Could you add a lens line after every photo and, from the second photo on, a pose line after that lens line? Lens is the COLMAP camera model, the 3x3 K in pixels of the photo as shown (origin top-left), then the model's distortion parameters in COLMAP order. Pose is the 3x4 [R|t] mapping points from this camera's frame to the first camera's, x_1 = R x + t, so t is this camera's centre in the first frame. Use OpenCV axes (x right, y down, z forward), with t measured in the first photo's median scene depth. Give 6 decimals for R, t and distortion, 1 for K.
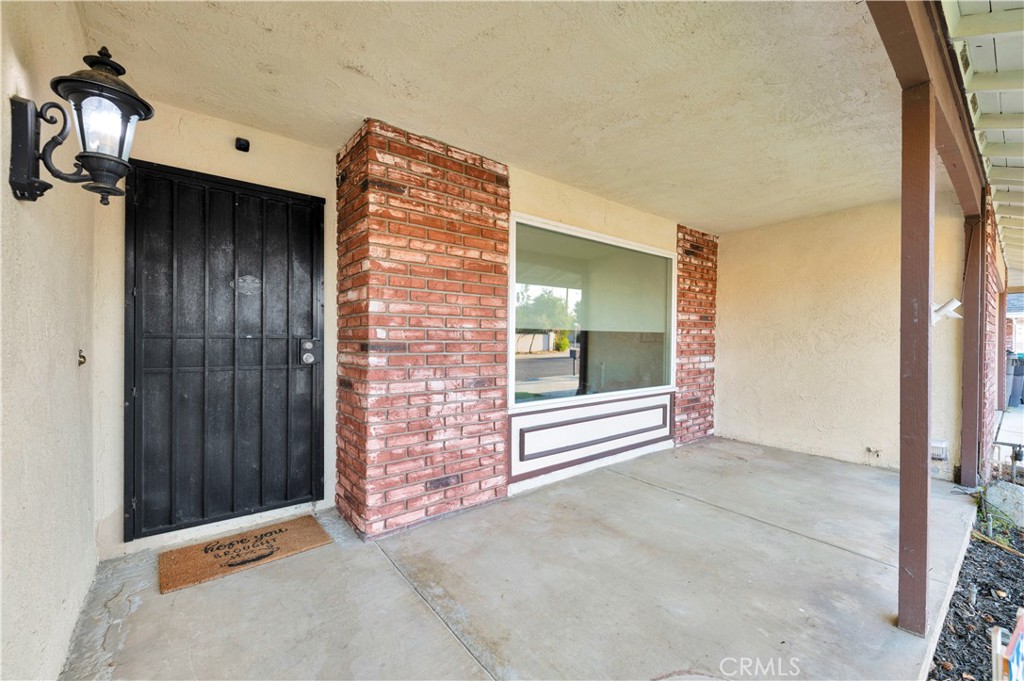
lens RADIAL K [[405.7, 0, 515.5], [0, 405.7, 343.9], [0, 0, 1]] dist [0.006436, -0.000585]
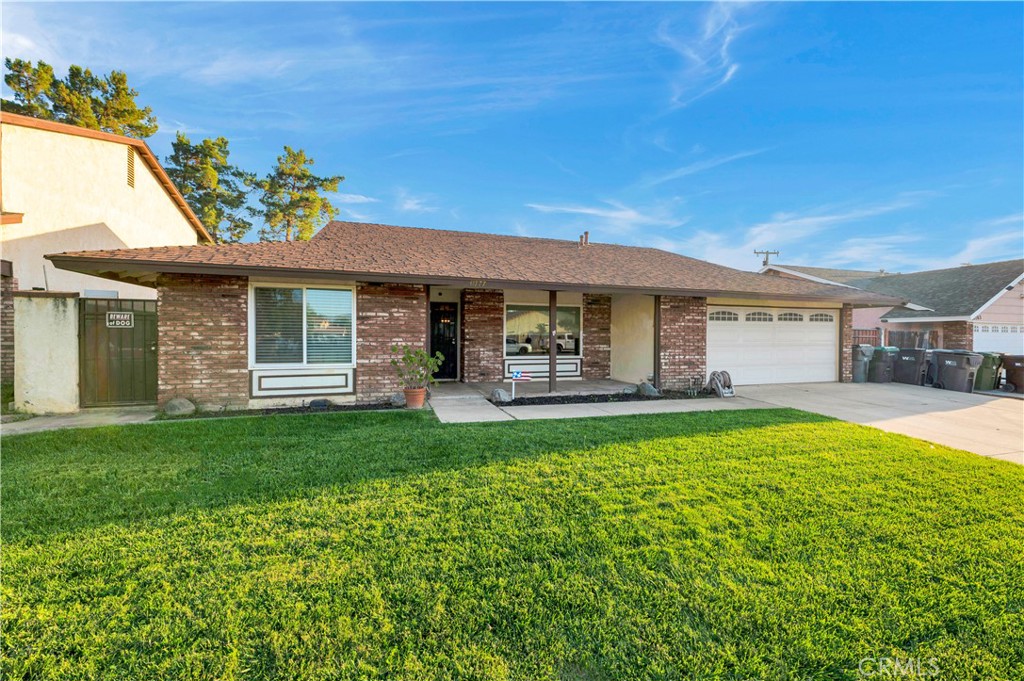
lens RADIAL K [[392.6, 0, 517.1], [0, 392.6, 343.6], [0, 0, 1]] dist [0.006185, -0.000307]
pose [[0.931420, 0.003484, -0.363929, 1.395001], [-0.002977, 0.999994, 0.001955, 0.031612], [0.363933, -0.000738, 0.931425, -2.245017]]
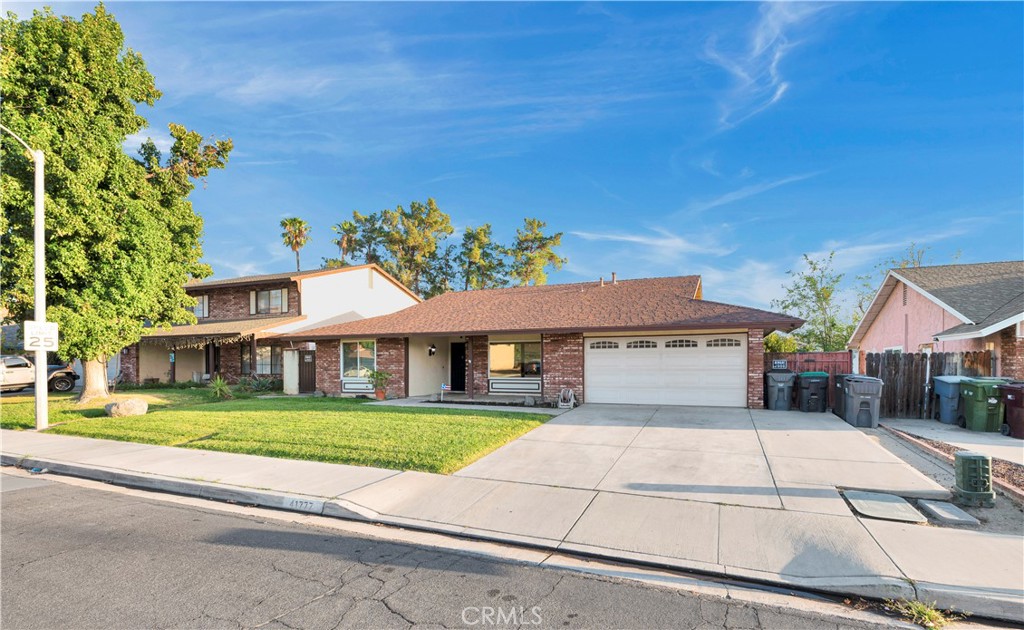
lens RADIAL K [[419.7, 0, 559.7], [0, 419.7, 374.9], [0, 0, 1]] dist [0.004888, 0.000199]
pose [[0.529812, 0.012621, -0.848021, 5.316205], [-0.004219, 0.999916, 0.012246, 0.049330], [0.848105, -0.002910, 0.529821, -1.157065]]
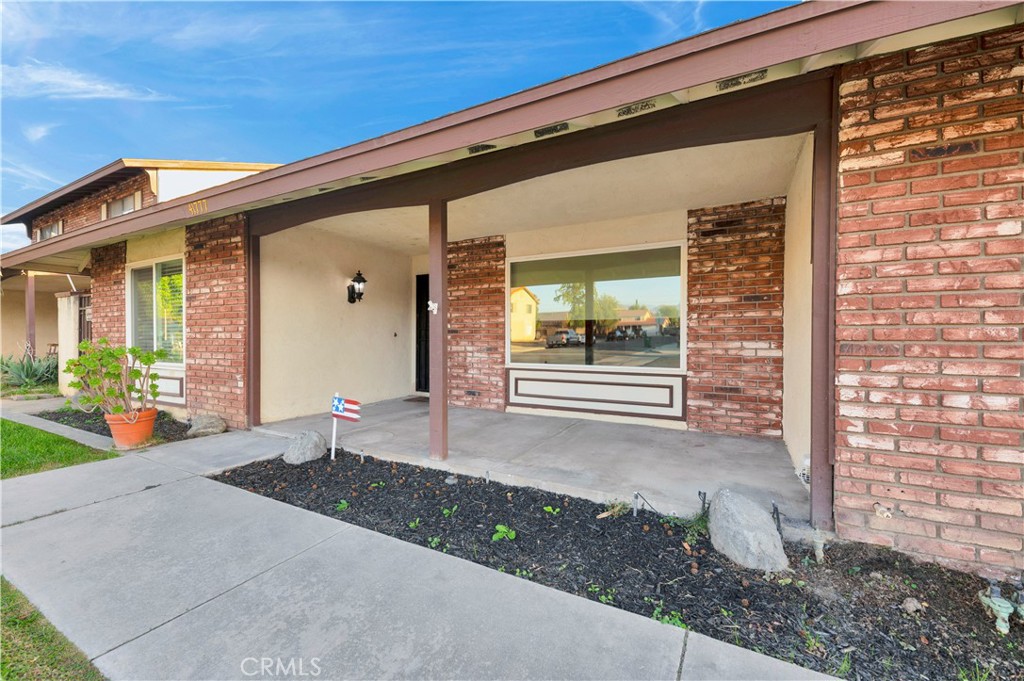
lens RADIAL K [[405.7, 0, 514.9], [0, 405.7, 344.1], [0, 0, 1]] dist [0.006436, -0.000585]
pose [[0.402374, 0.009868, -0.915422, 1.759983], [-0.007428, 0.999944, 0.007514, 0.053193], [0.915445, 0.003776, 0.402425, 0.299269]]
